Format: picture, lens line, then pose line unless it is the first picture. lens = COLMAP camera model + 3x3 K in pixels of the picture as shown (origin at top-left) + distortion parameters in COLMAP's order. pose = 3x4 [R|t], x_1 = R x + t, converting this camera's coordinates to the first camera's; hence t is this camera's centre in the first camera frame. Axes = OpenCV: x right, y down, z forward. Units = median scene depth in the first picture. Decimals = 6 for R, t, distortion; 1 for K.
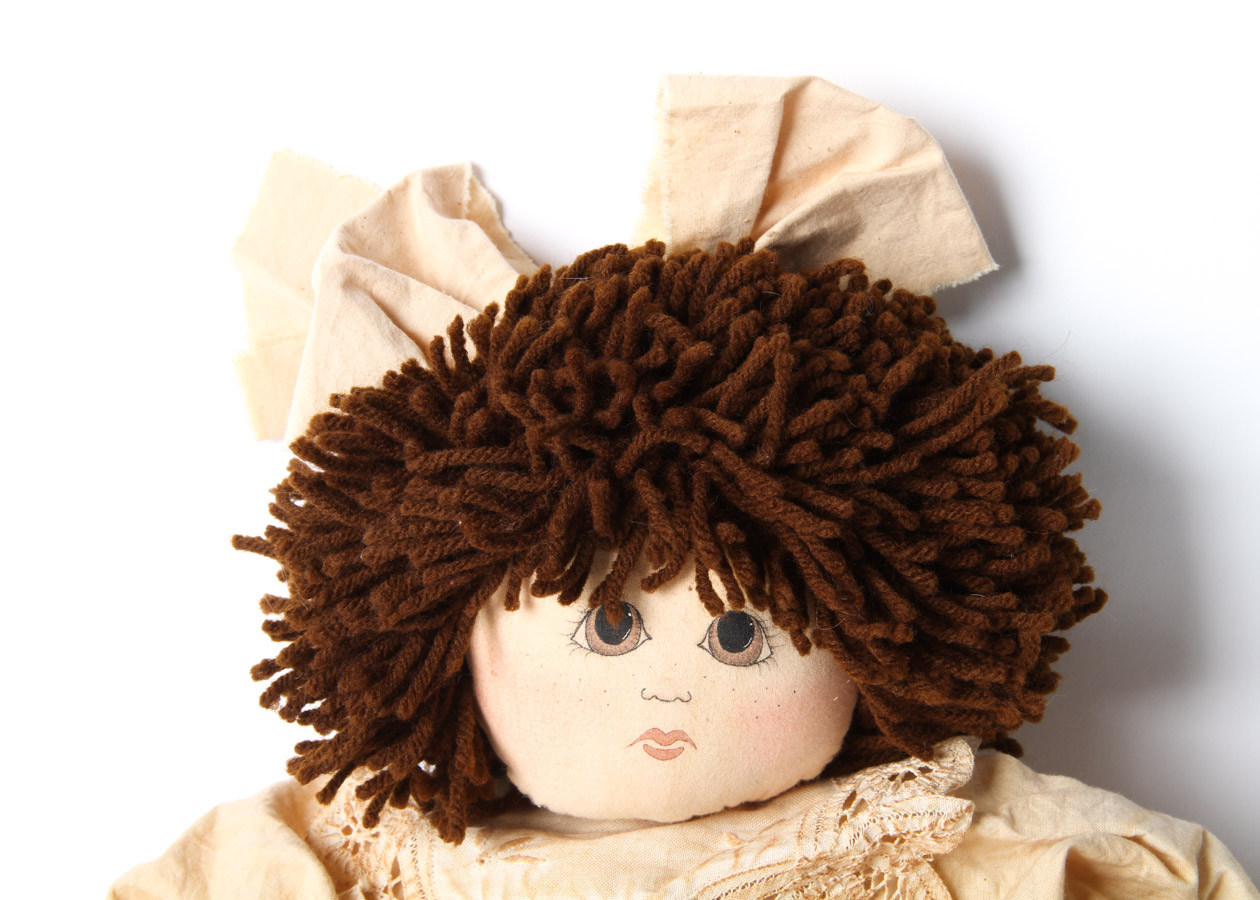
lens RADIAL K [[3503.3, 0, 647.1], [0, 3503.3, 435.5], [0, 0, 1]] dist [0.333501, 0.000000]
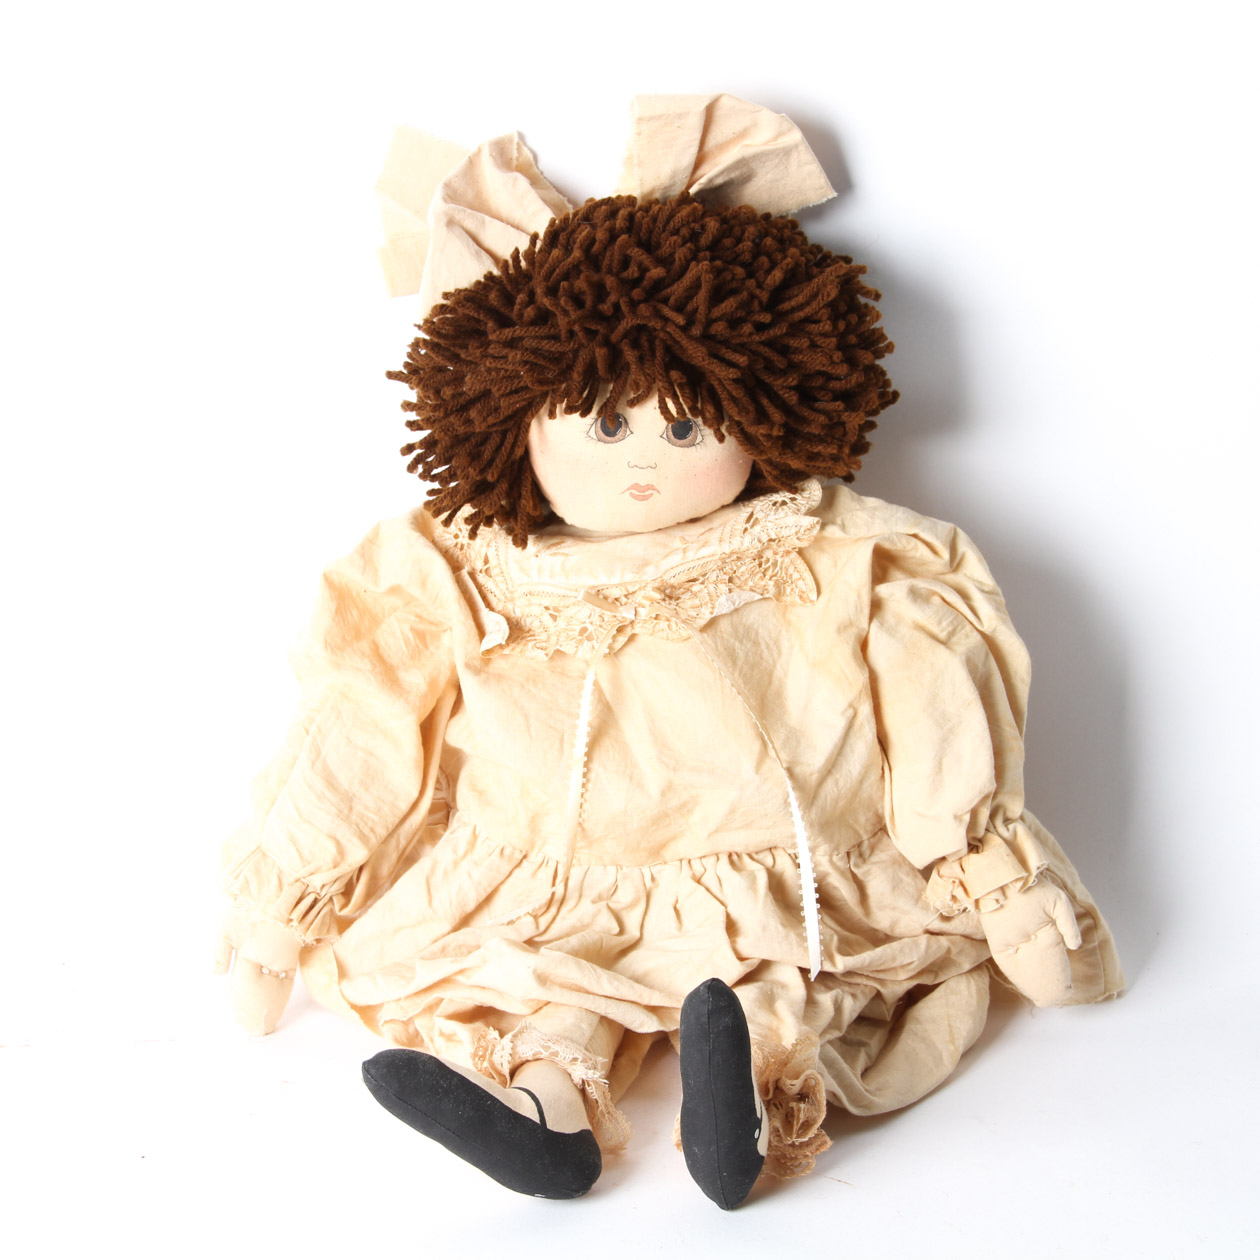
lens RADIAL K [[3303.5, 0, 630.2], [0, 3303.5, 629.4], [0, 0, 1]] dist [0.069646, 0.000000]
pose [[0.999817, -0.019060, 0.001337, -0.004103], [0.018401, 0.979385, 0.201165, -0.170436], [-0.005144, -0.201103, 0.979557, -0.598729]]
